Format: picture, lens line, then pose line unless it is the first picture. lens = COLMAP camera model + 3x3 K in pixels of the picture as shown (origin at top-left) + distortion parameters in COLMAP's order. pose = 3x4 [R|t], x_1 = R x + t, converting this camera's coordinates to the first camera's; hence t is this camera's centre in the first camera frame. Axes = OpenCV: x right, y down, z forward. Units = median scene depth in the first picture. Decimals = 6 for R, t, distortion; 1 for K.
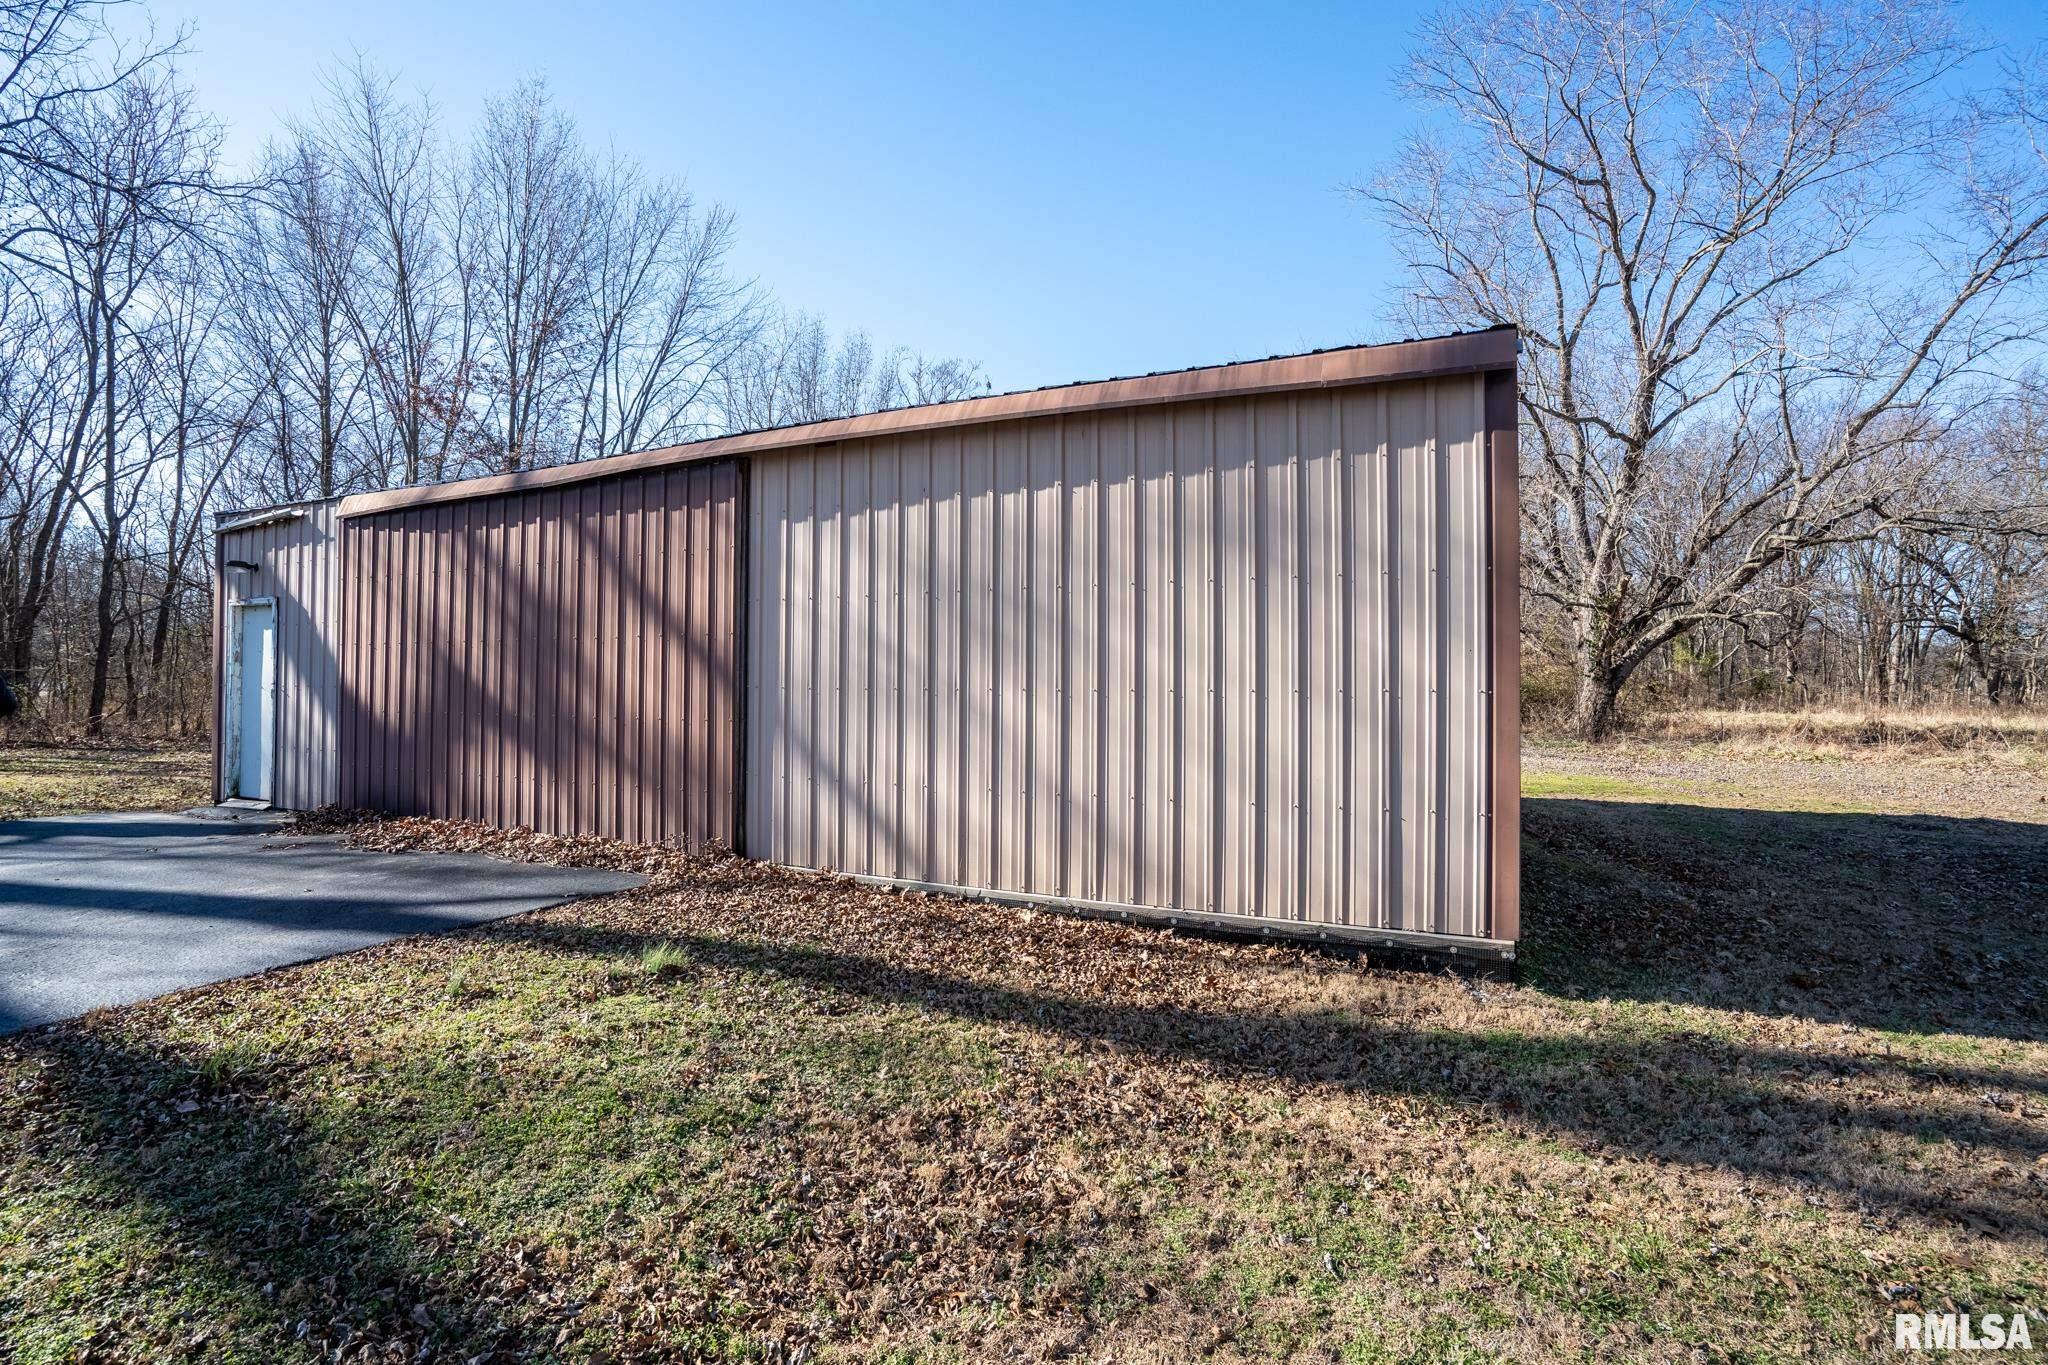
lens RADIAL K [[944.4, 0, 1025.0], [0, 944.4, 676.8], [0, 0, 1]] dist [-0.070118, 0.029217]
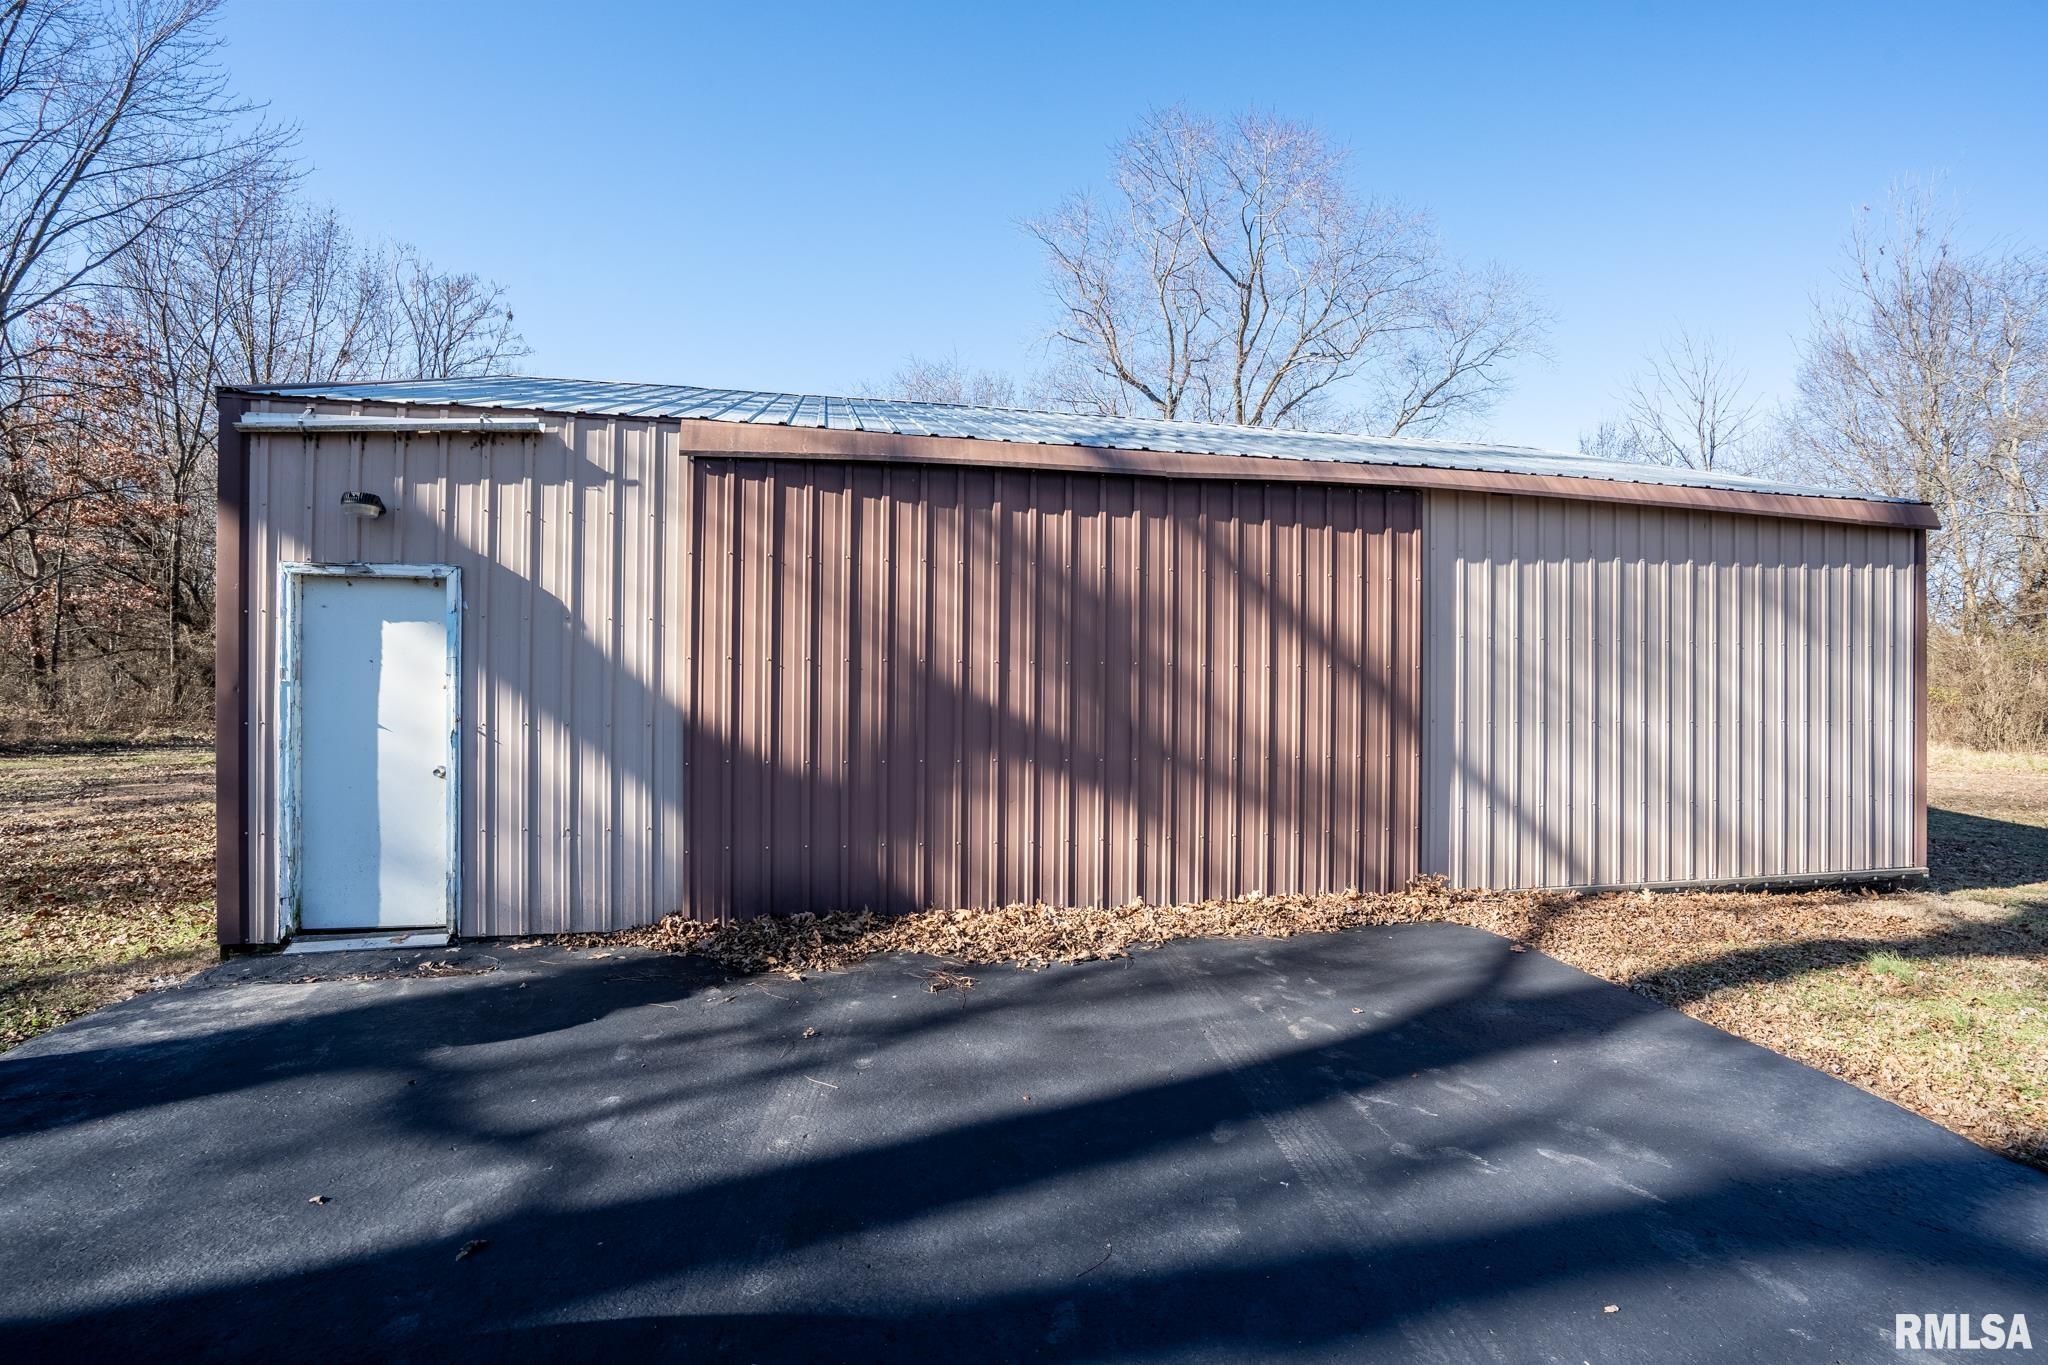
lens RADIAL K [[944.4, 0, 1025.0], [0, 944.4, 676.8], [0, 0, 1]] dist [-0.070118, 0.029217]
pose [[0.802142, 0.003005, 0.597126, -1.229804], [-0.012271, 0.999859, 0.011453, -0.041010], [-0.597007, -0.016514, 0.802066, 0.450519]]
